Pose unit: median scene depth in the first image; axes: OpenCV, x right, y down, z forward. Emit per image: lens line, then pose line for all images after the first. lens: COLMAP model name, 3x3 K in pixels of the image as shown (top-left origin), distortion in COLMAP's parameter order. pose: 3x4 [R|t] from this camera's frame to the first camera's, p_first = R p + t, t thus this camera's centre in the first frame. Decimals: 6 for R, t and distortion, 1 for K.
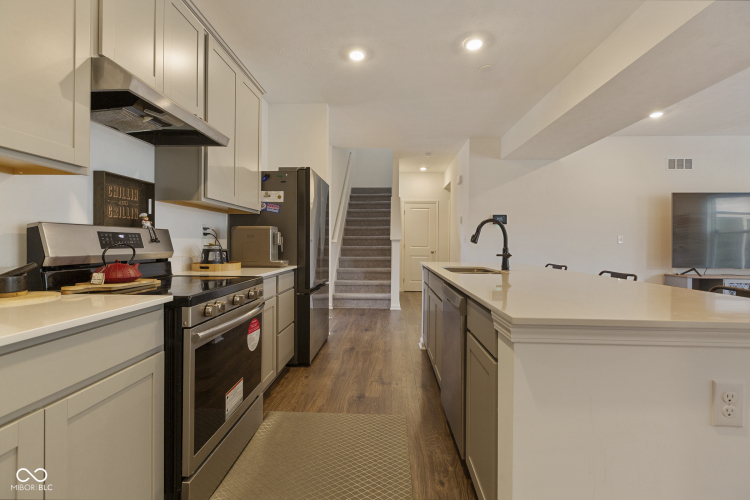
lens RADIAL K [[338.0, 0, 376.8], [0, 338.0, 245.2], [0, 0, 1]] dist [-0.001034, -0.001274]
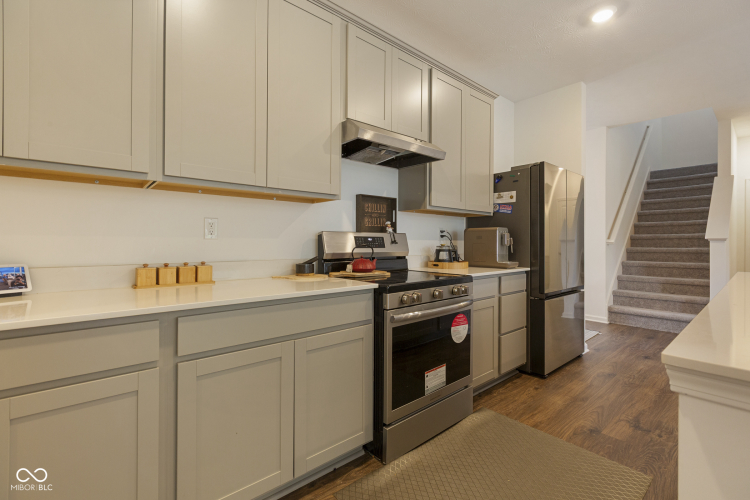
lens RADIAL K [[338.0, 0, 367.0], [0, 338.0, 242.2], [0, 0, 1]] dist [-0.001034, -0.001274]
pose [[0.675395, -0.002945, -0.737450, 0.186020], [-0.004052, 0.999962, -0.007705, -0.002772], [0.737445, 0.008192, 0.675357, 0.032163]]
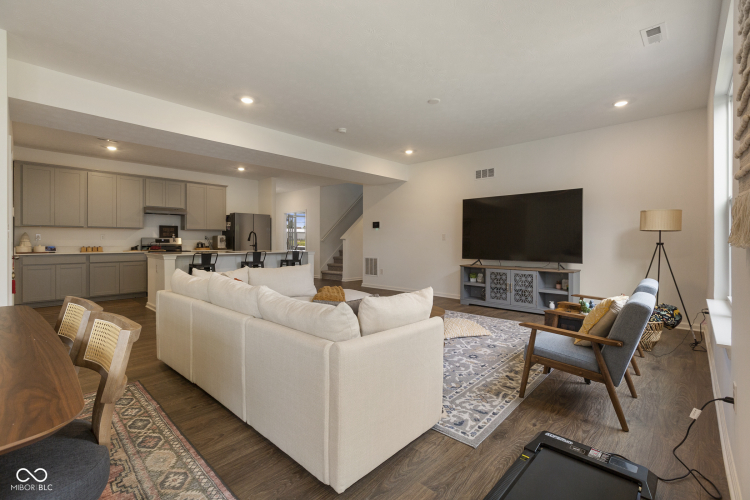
lens RADIAL K [[338.0, 0, 373.6], [0, 338.0, 248.6], [0, 0, 1]] dist [-0.001034, -0.001274]
pose [[0.756098, 0.007080, -0.654420, 2.871333], [0.001067, 0.999927, 0.012050, 0.023651], [0.654457, -0.009809, 0.756035, -0.355080]]
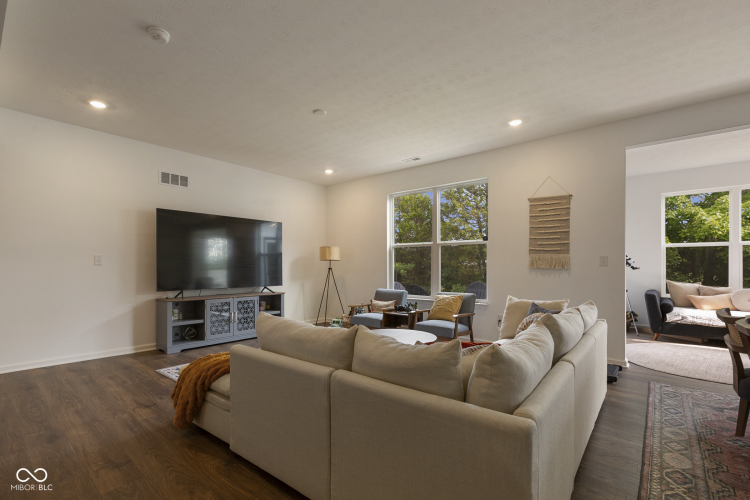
lens RADIAL K [[338.0, 0, 381.7], [0, 338.0, 268.2], [0, 0, 1]] dist [-0.001034, -0.001274]
pose [[0.600526, -0.004569, 0.799592, 1.021221], [0.005900, 0.999982, 0.001284, 0.013637], [-0.799583, 0.003946, 0.600542, -0.038604]]
